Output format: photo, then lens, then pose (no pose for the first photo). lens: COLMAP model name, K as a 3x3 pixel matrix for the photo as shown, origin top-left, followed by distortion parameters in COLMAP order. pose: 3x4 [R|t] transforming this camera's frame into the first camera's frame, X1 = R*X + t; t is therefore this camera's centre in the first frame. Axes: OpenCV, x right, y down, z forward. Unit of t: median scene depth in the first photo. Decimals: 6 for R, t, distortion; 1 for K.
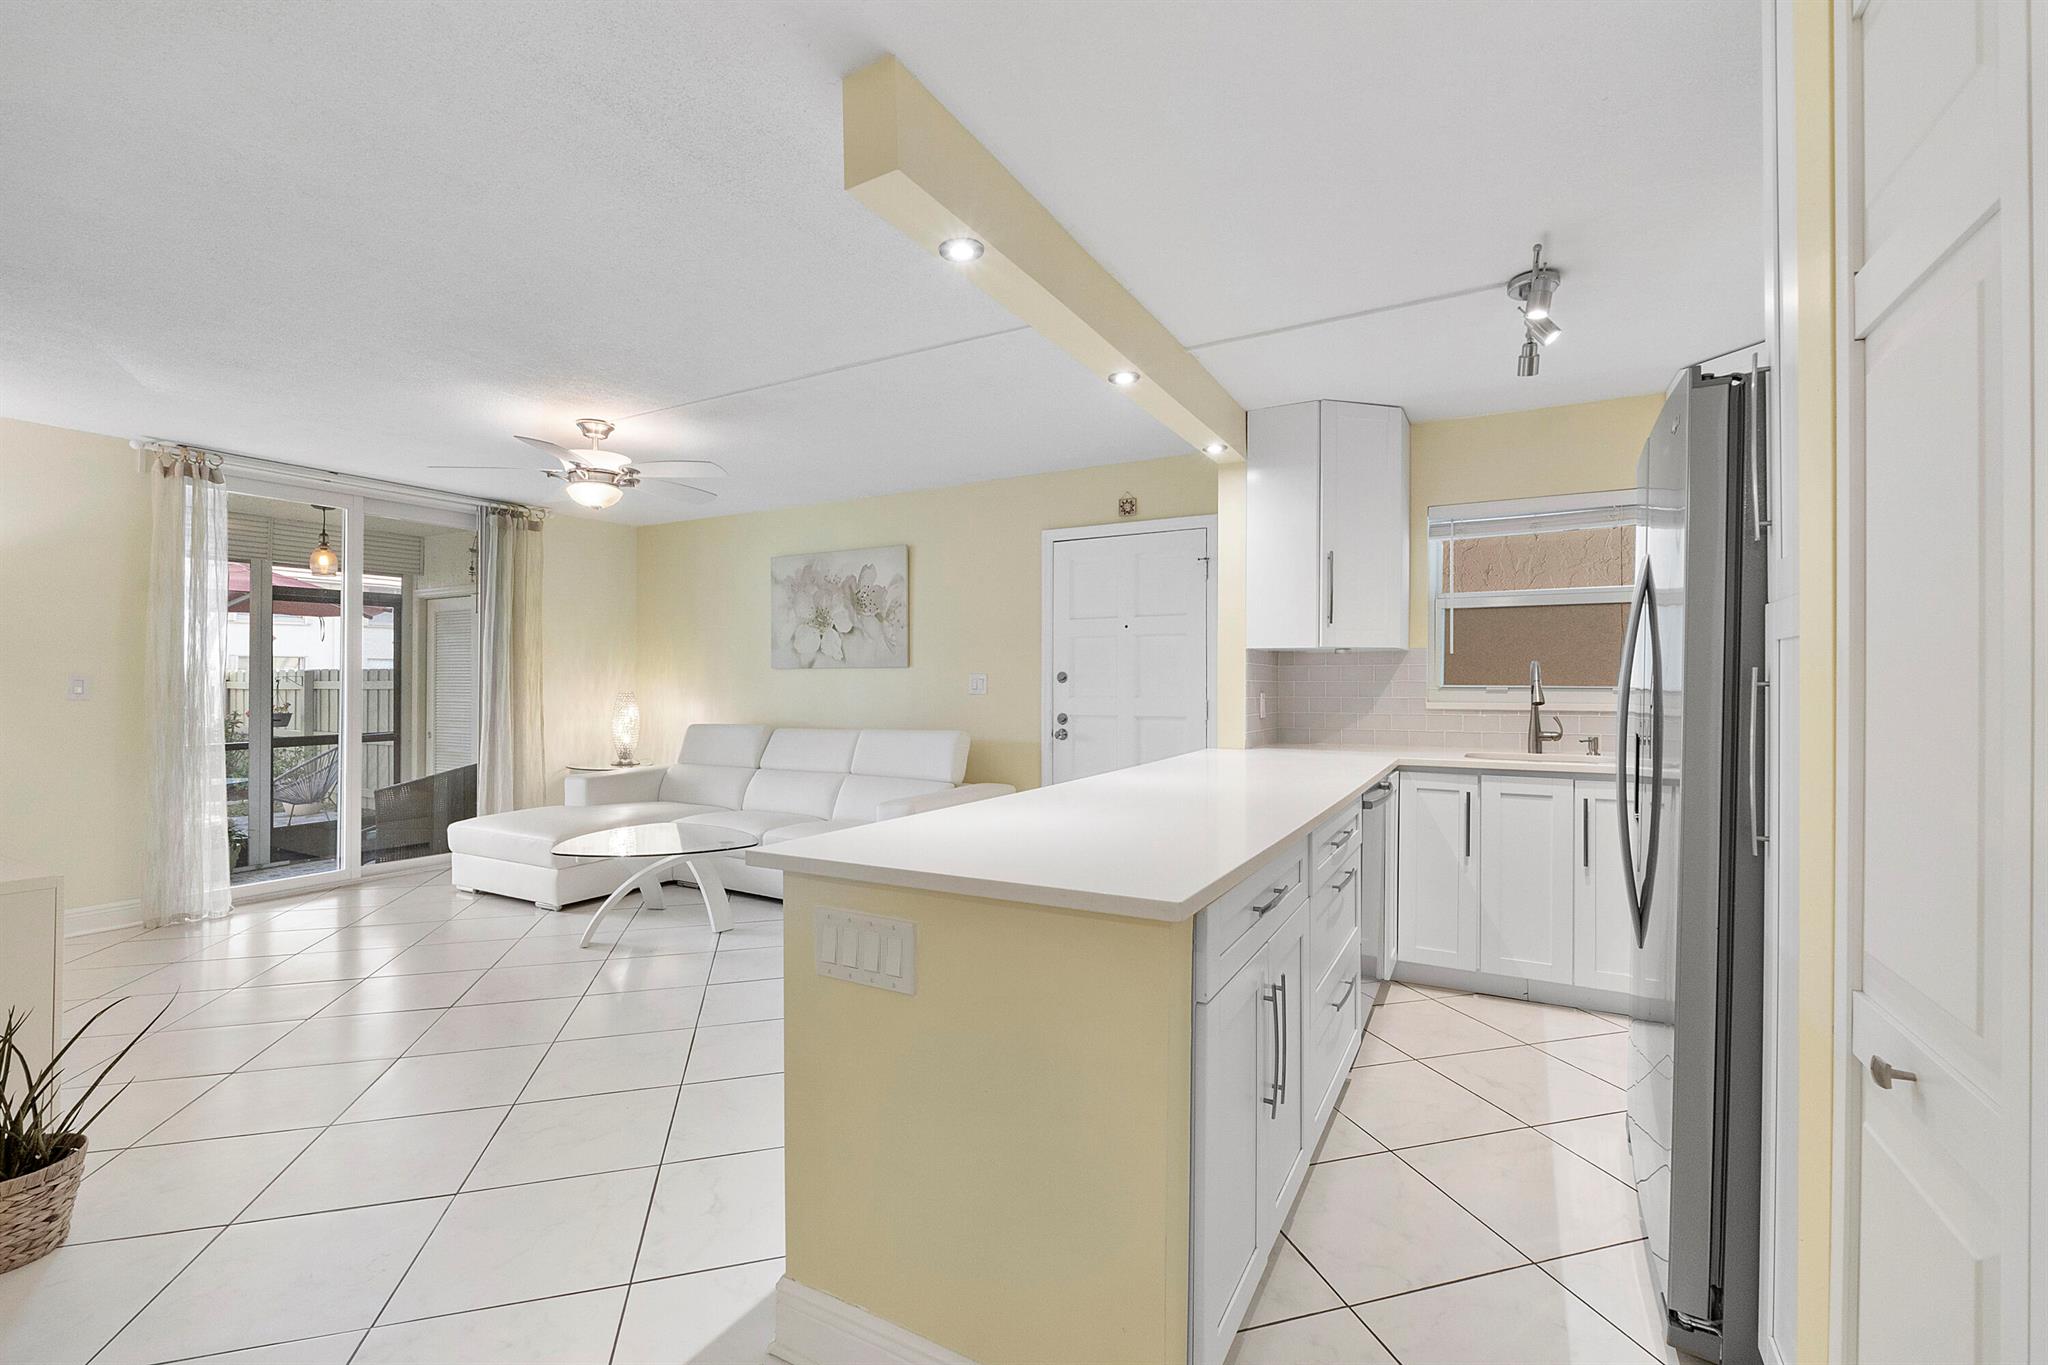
lens RADIAL K [[870.5, 0, 1032.3], [0, 870.5, 674.6], [0, 0, 1]] dist [-0.004989, -0.000946]
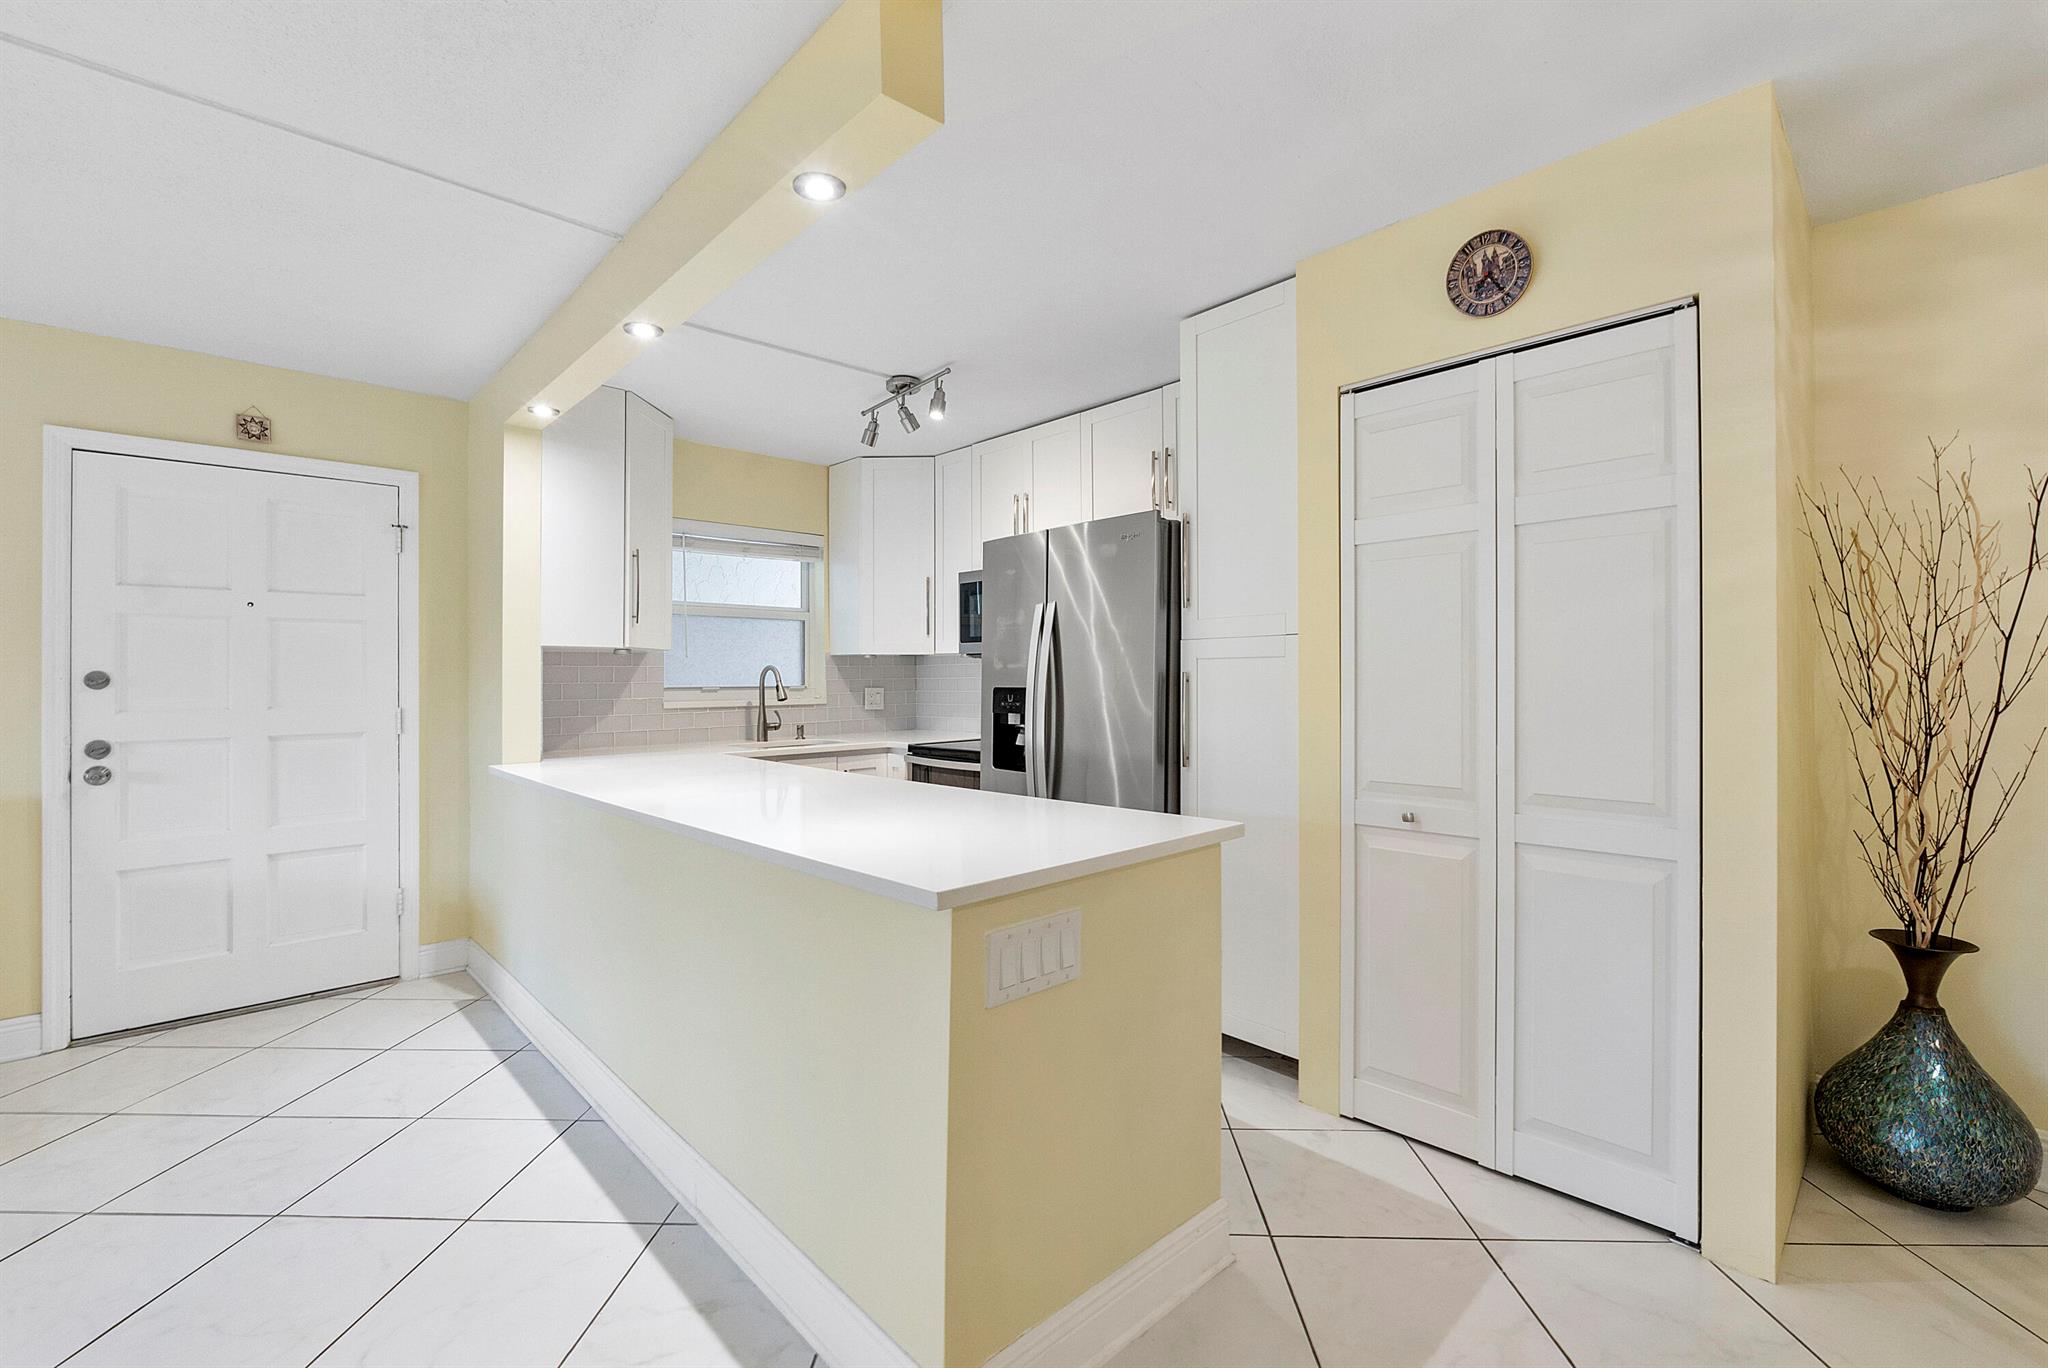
lens RADIAL K [[871.1, 0, 1027.7], [0, 871.1, 672.9], [0, 0, 1]] dist [-0.010079, 0.001218]
pose [[0.303897, 0.004429, 0.952695, -0.384385], [-0.000085, 0.999989, -0.004622, 0.000964], [-0.952705, 0.001324, 0.303894, 0.243247]]
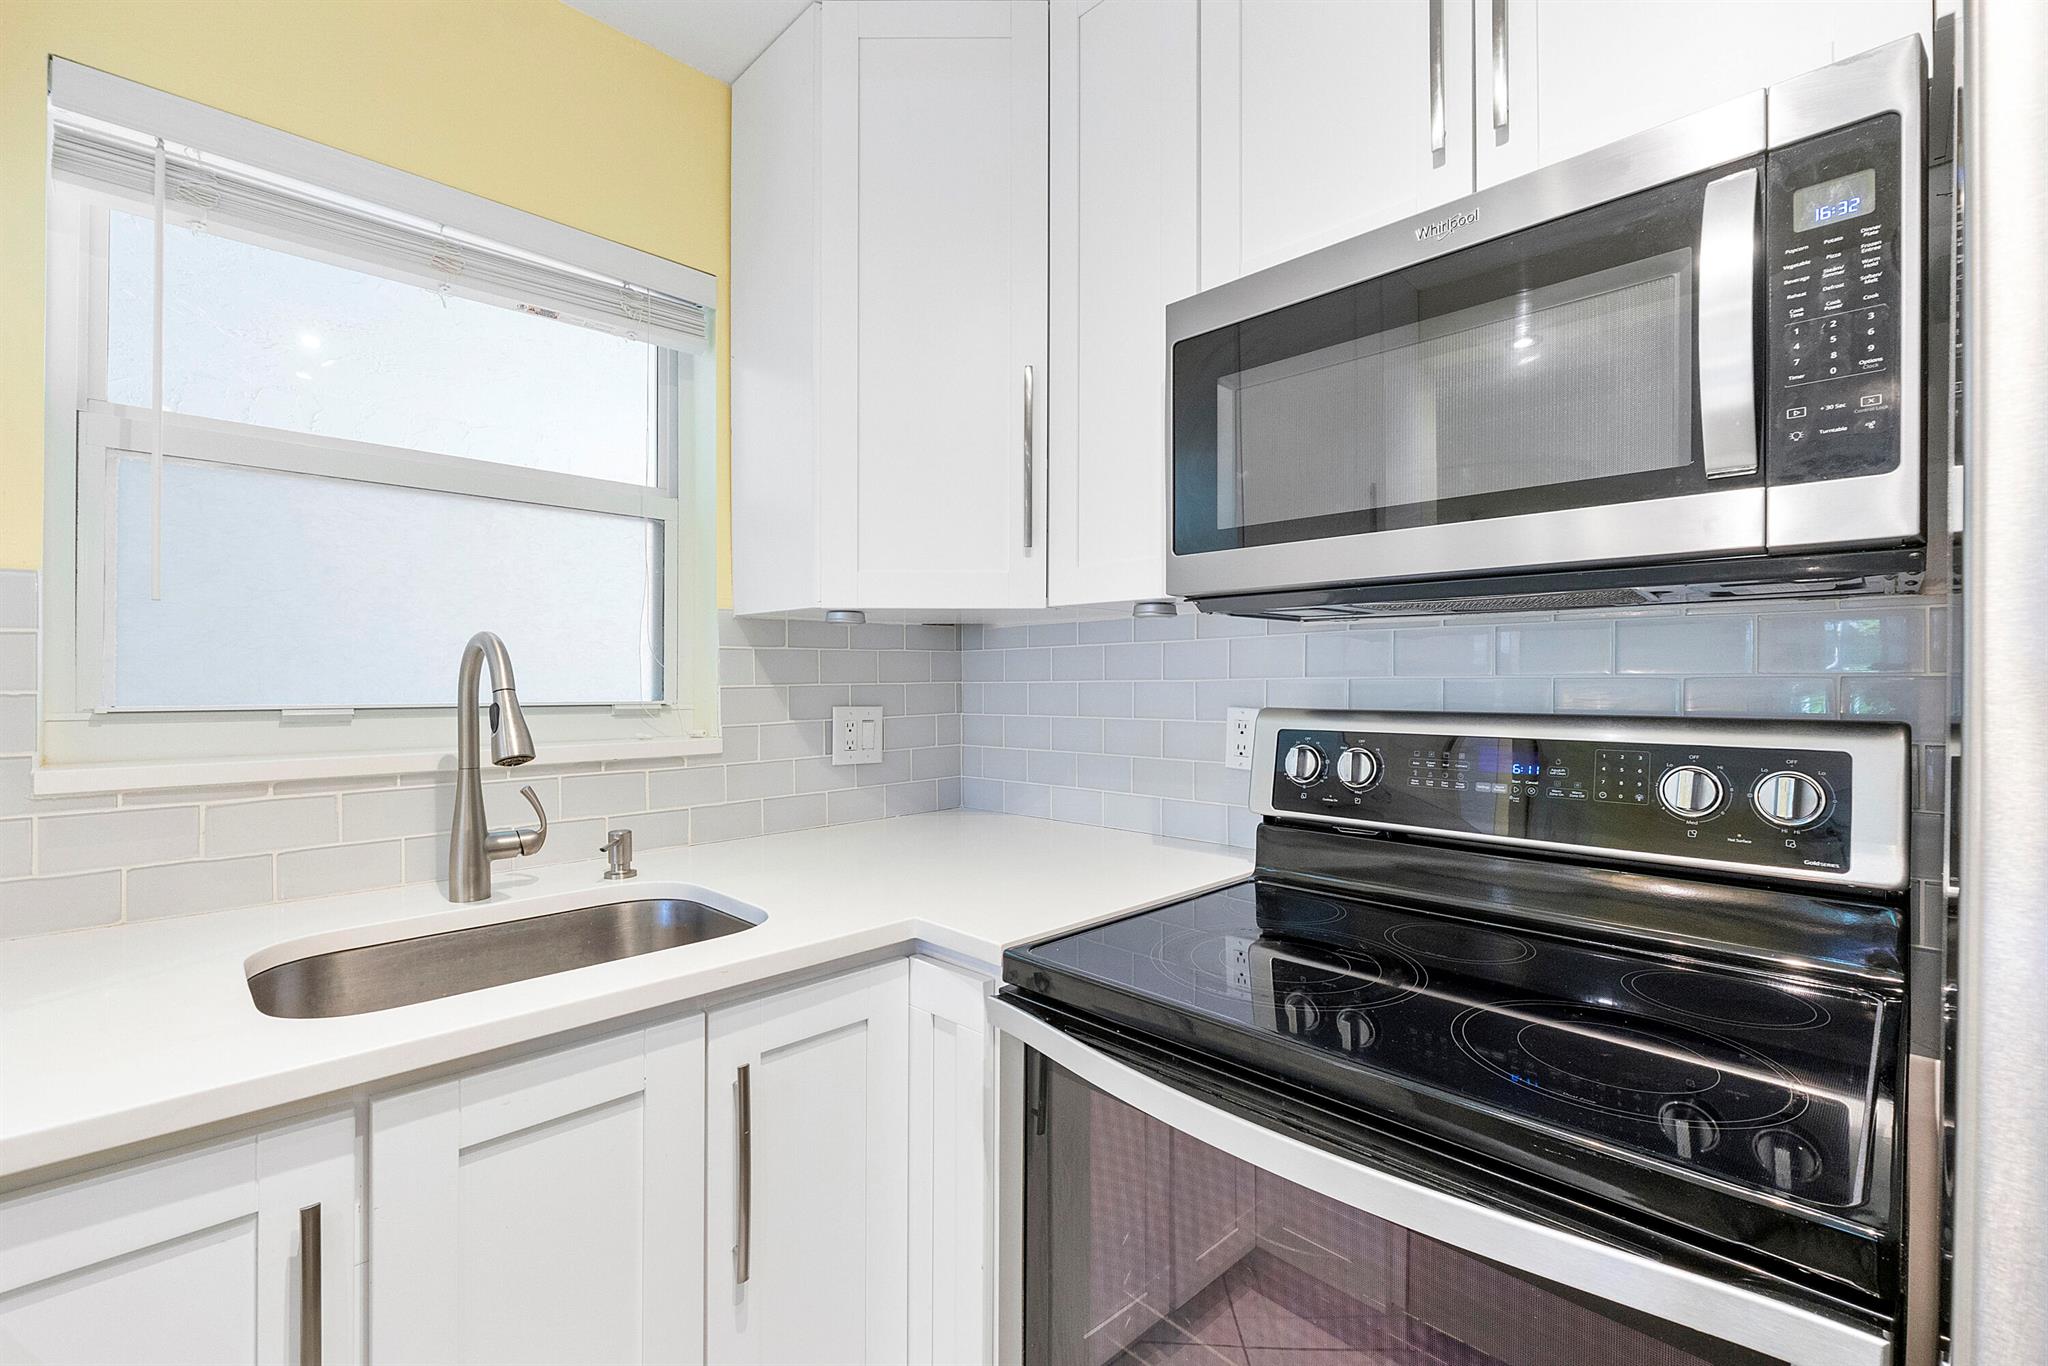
lens RADIAL K [[870.5, 0, 1027.8], [0, 870.5, 683.9], [0, 0, 1]] dist [-0.004989, -0.000946]
pose [[0.279729, 0.001162, 0.960078, 0.263033], [-0.006329, 0.999980, 0.000634, 0.003312], [-0.960058, -0.006254, 0.279730, 0.586181]]
